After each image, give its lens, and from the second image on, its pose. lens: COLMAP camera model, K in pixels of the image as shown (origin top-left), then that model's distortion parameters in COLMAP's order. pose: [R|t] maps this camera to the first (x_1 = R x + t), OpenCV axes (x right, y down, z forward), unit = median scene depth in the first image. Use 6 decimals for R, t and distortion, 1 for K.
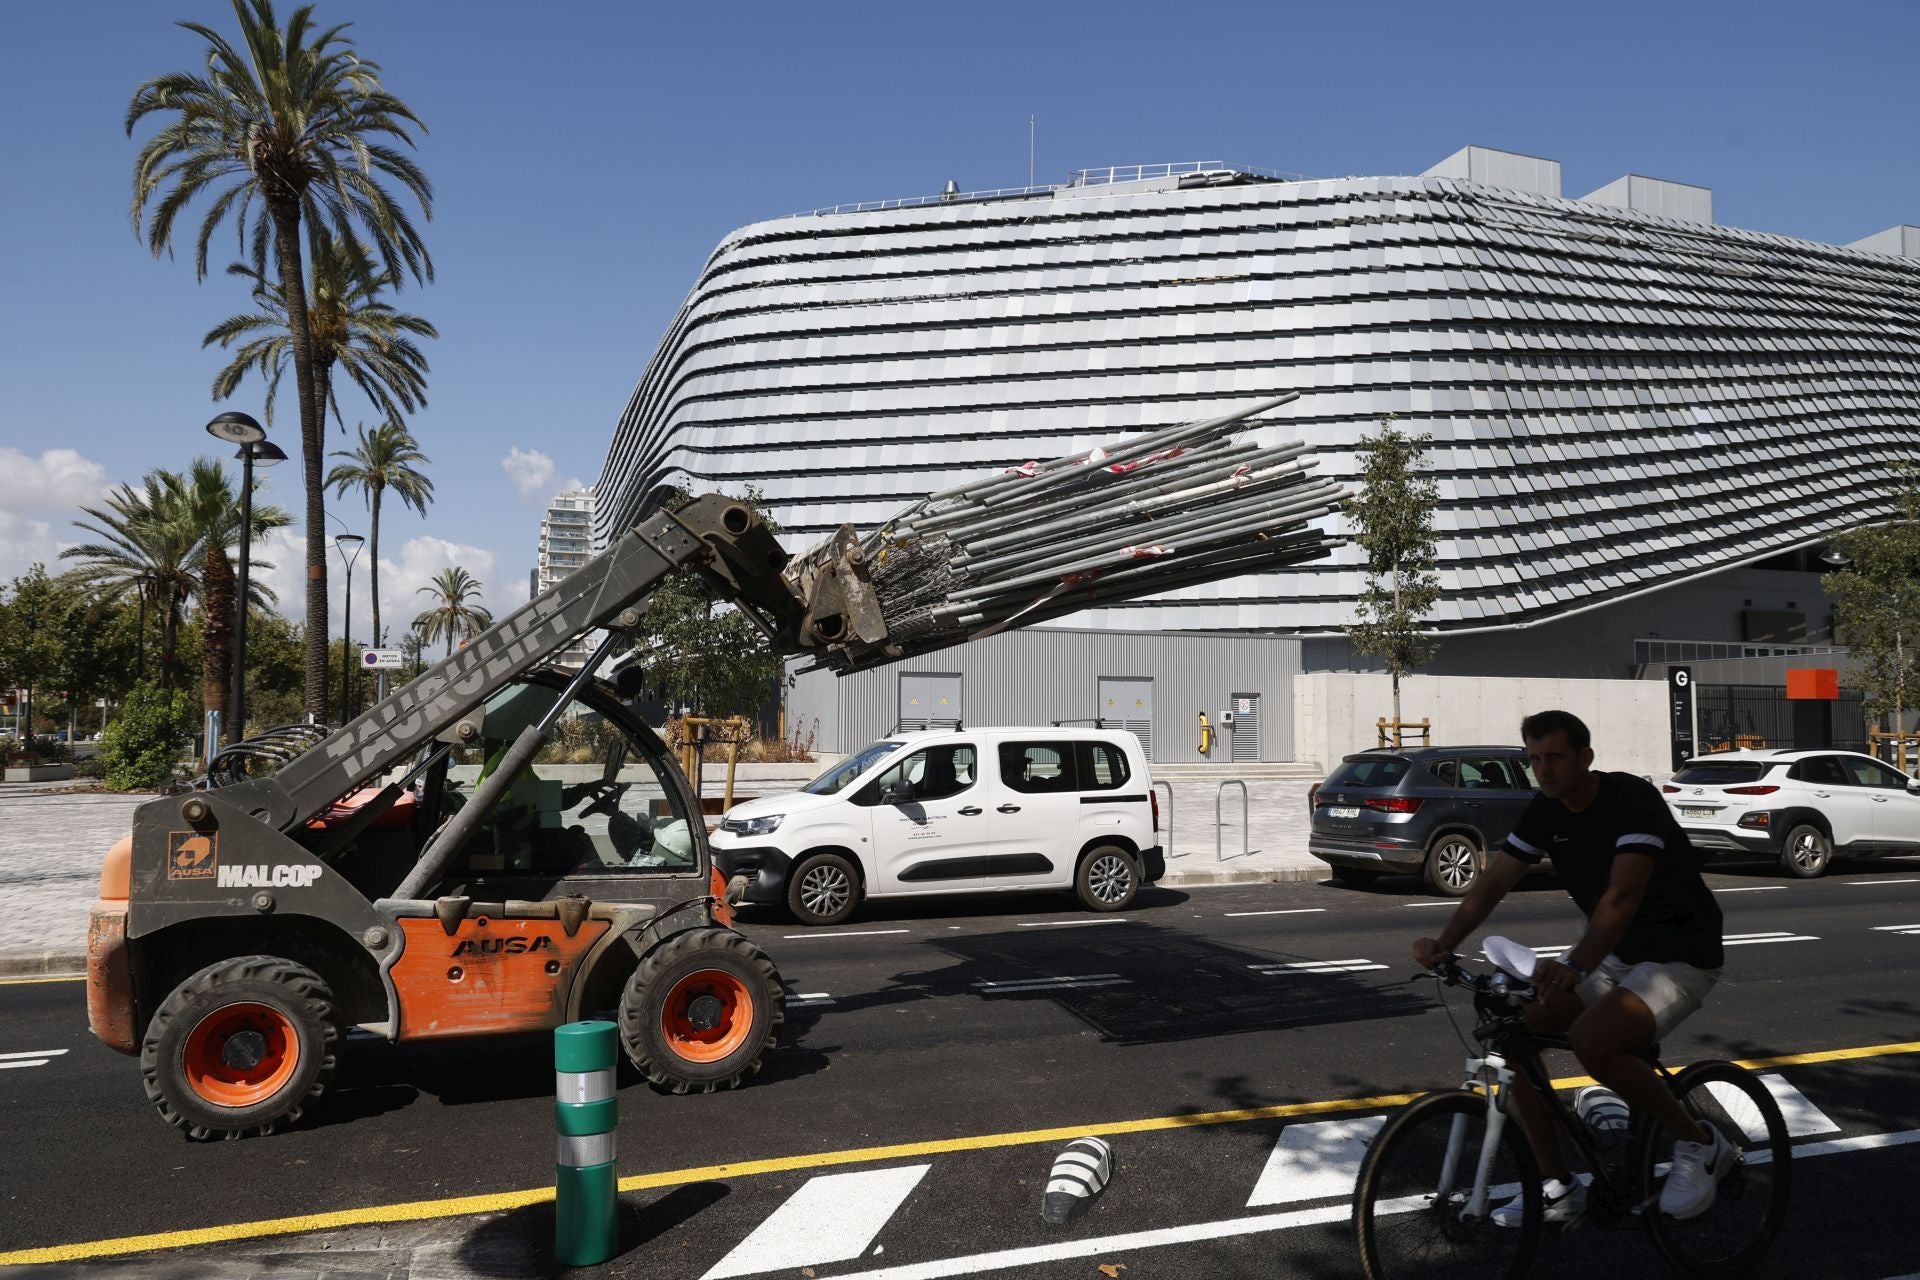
lens RADIAL K [[1296.5, 0, 971.3], [0, 1296.5, 646.5], [0, 0, 1]] dist [0.023835, 0.003188]
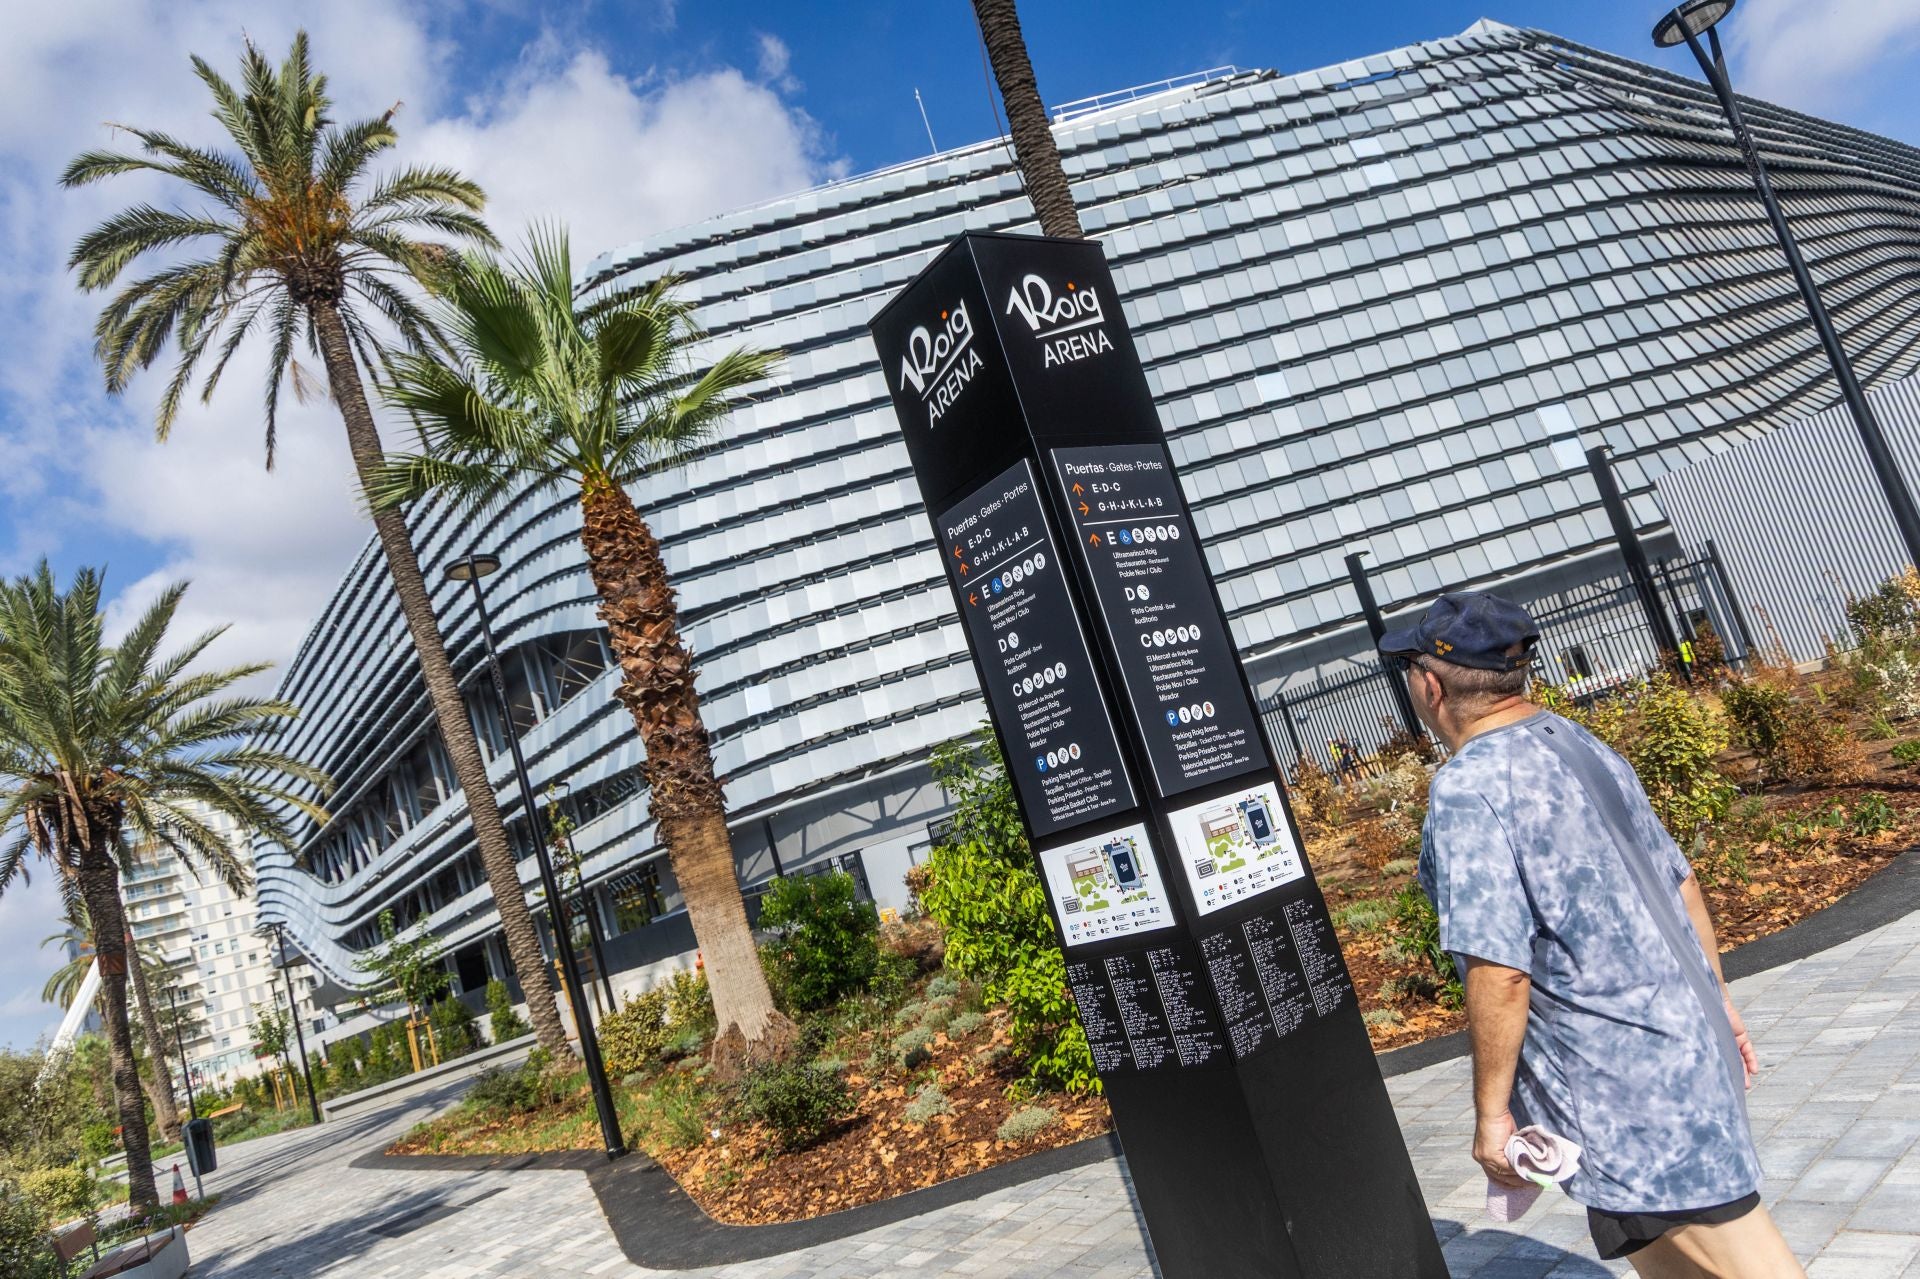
lens RADIAL K [[1296.5, 0, 971.3], [0, 1296.5, 646.0], [0, 0, 1]] dist [0.023835, 0.003188]
pose [[0.915806, -0.224619, 0.332935, -0.482878], [0.269171, 0.958520, -0.093732, 0.024053], [-0.298071, 0.175457, 0.938280, 0.500153]]
